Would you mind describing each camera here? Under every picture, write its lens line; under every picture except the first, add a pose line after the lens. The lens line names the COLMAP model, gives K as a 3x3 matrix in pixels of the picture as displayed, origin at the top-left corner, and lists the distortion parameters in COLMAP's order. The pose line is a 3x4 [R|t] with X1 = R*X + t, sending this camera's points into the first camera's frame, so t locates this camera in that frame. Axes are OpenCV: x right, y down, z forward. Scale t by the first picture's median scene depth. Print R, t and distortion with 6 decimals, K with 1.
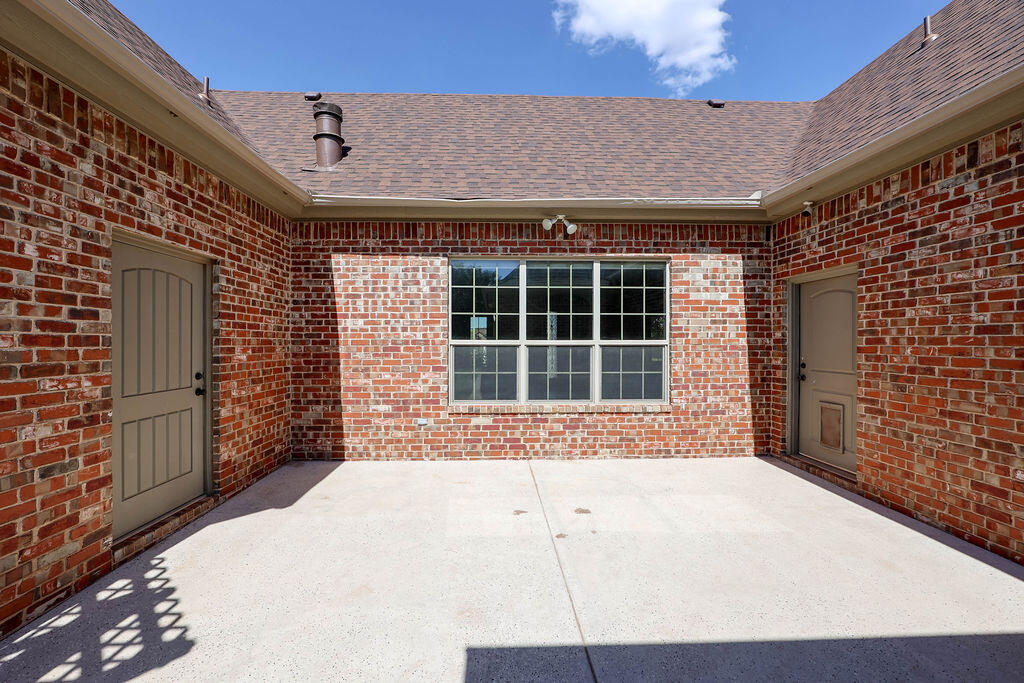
lens RADIAL K [[404.6, 0, 509.0], [0, 404.6, 339.8], [0, 0, 1]] dist [-0.010911, 0.000107]
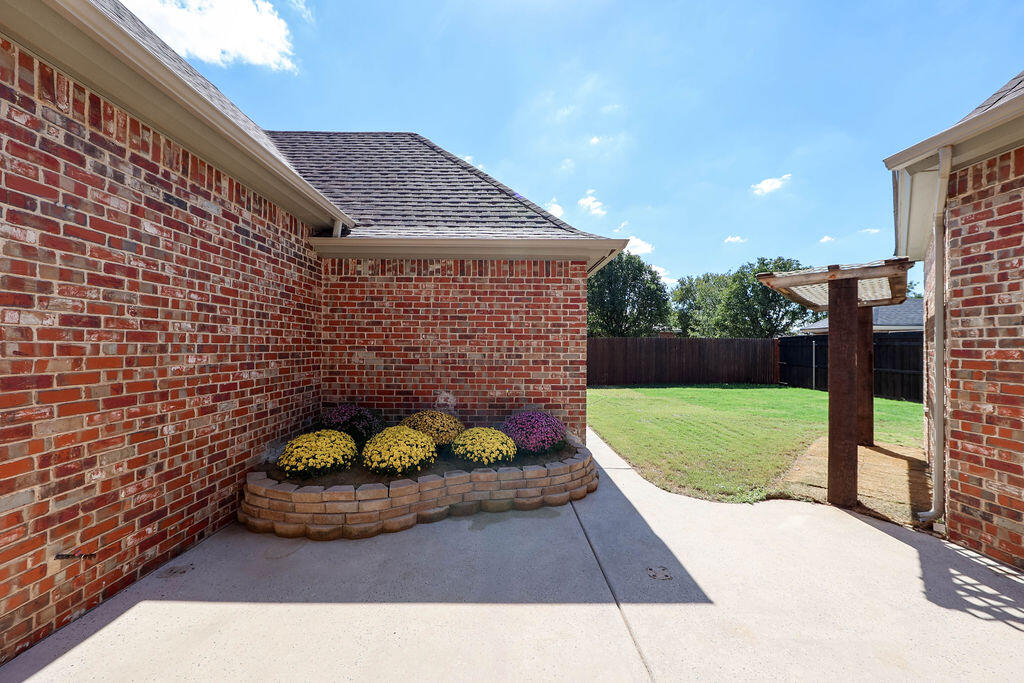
lens RADIAL K [[404.6, 0, 514.4], [0, 404.6, 342.1], [0, 0, 1]] dist [-0.010911, 0.000107]
pose [[-0.999908, -0.008884, -0.010292, 0.213251], [-0.008890, 0.999960, 0.000500, -0.010166], [0.010288, 0.000592, -0.999947, 0.903543]]
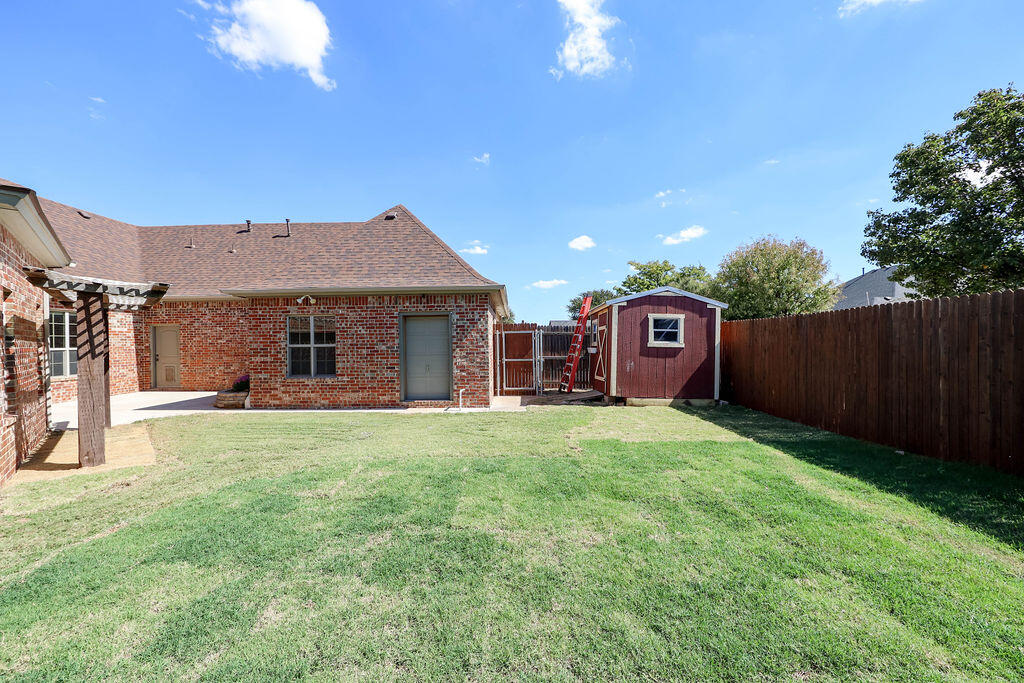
lens RADIAL K [[404.6, 0, 512.7], [0, 404.6, 345.3], [0, 0, 1]] dist [-0.010911, 0.000107]
pose [[0.036977, -0.012452, 0.999239, -1.898955], [0.013747, 0.999834, 0.011951, -0.006610], [-0.999222, 0.013294, 0.037142, -1.523602]]
